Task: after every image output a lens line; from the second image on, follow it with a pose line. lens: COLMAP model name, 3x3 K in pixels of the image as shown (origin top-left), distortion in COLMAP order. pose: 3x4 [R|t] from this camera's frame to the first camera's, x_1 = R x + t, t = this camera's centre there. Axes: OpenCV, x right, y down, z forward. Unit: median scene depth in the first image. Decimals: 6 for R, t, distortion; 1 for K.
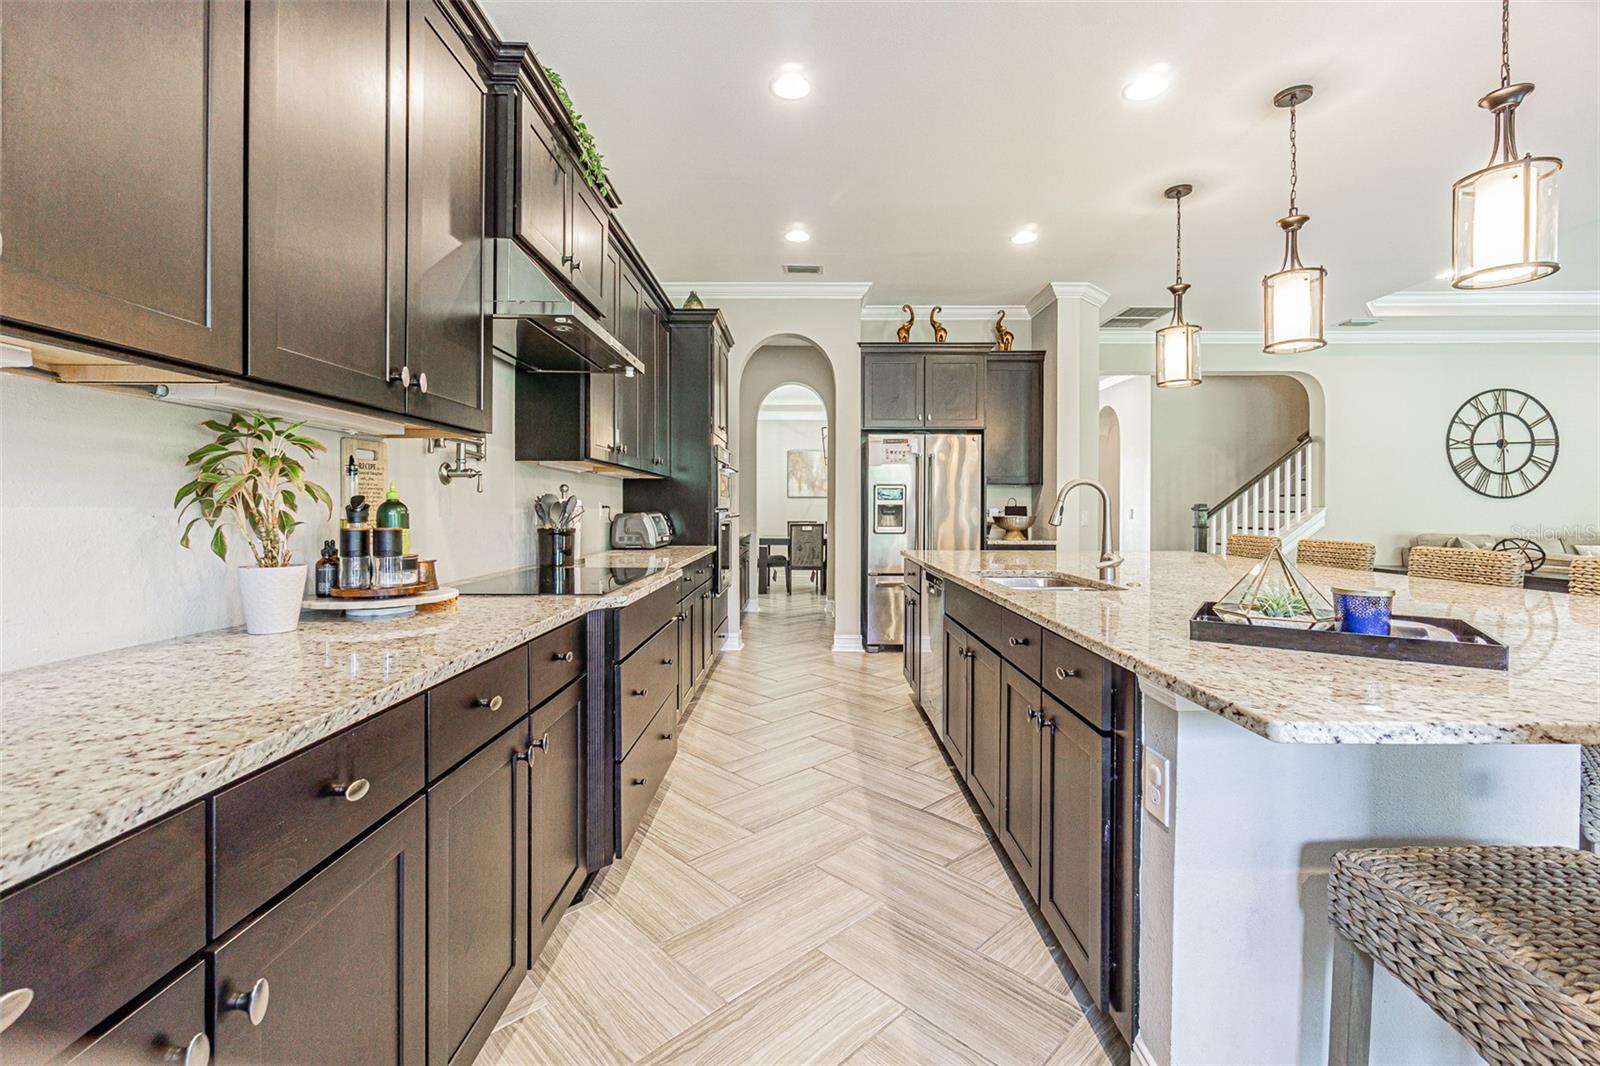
lens RADIAL K [[689.4, 0, 799.4], [0, 689.4, 505.7], [0, 0, 1]] dist [-0.000343, -0.000221]
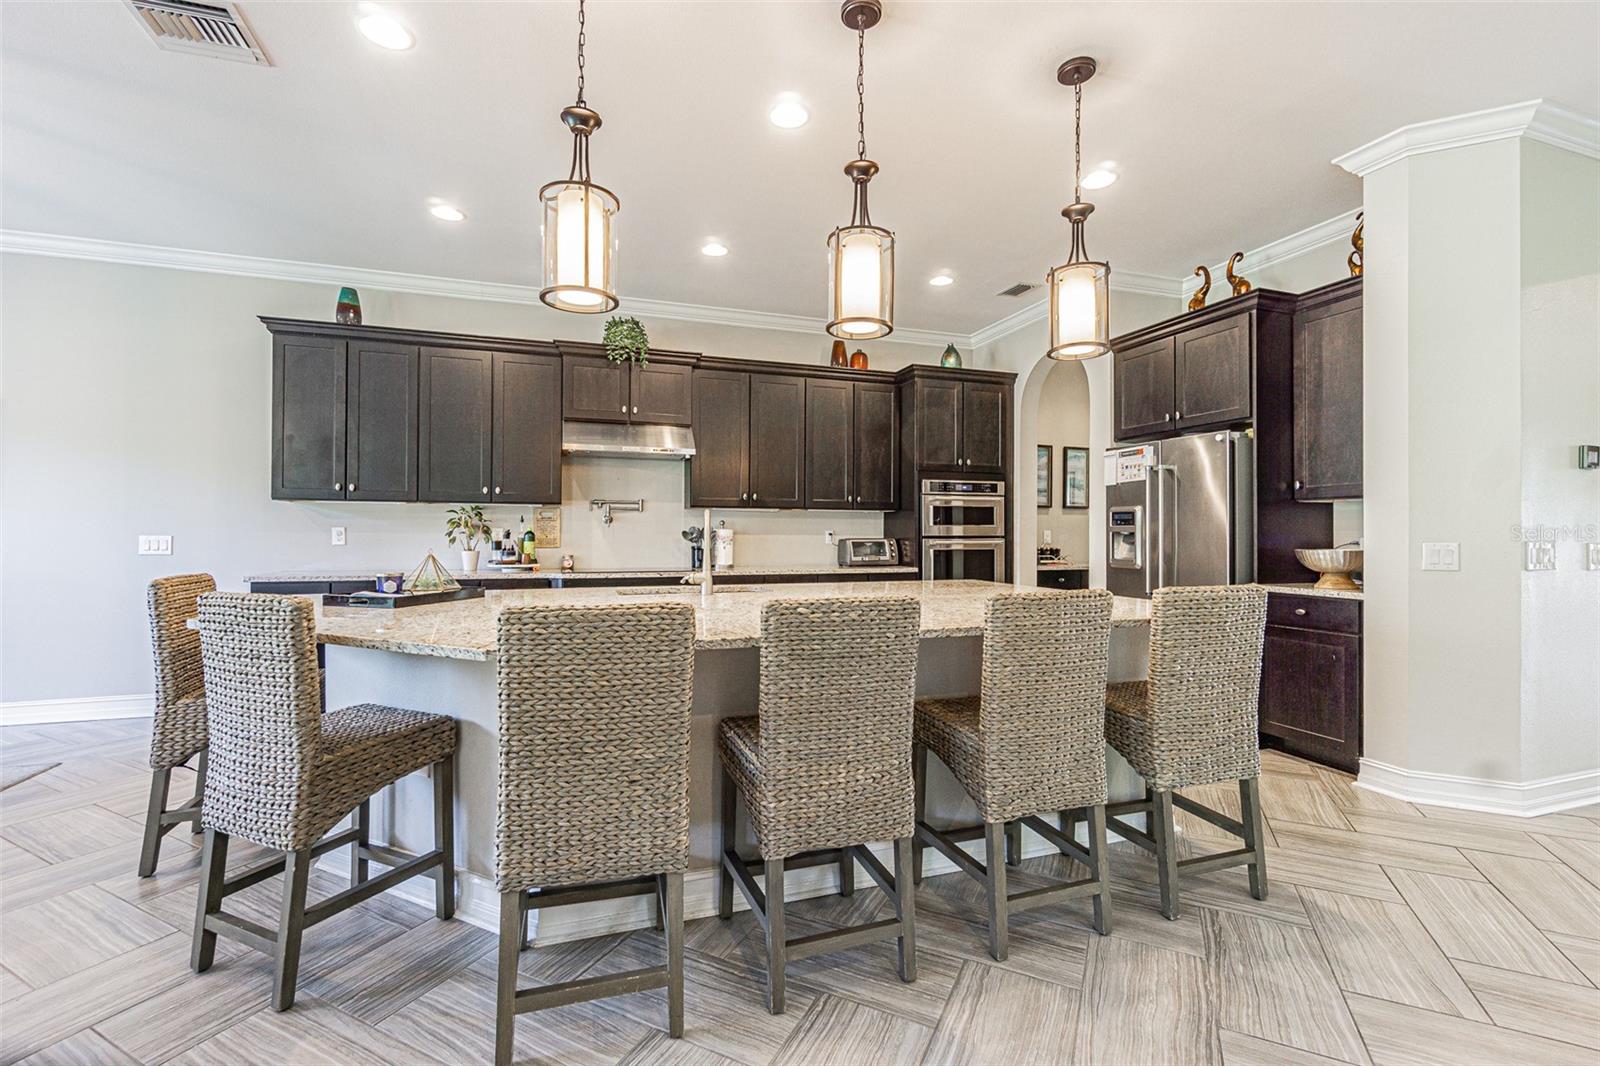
lens RADIAL K [[690.5, 0, 795.4], [0, 690.5, 528.5], [0, 0, 1]] dist [-0.003172, -0.000311]
pose [[0.329221, -0.005425, -0.944237, 0.797486], [-0.001297, 0.999980, -0.006198, -0.000343], [0.944252, 0.003265, 0.329207, 0.375573]]
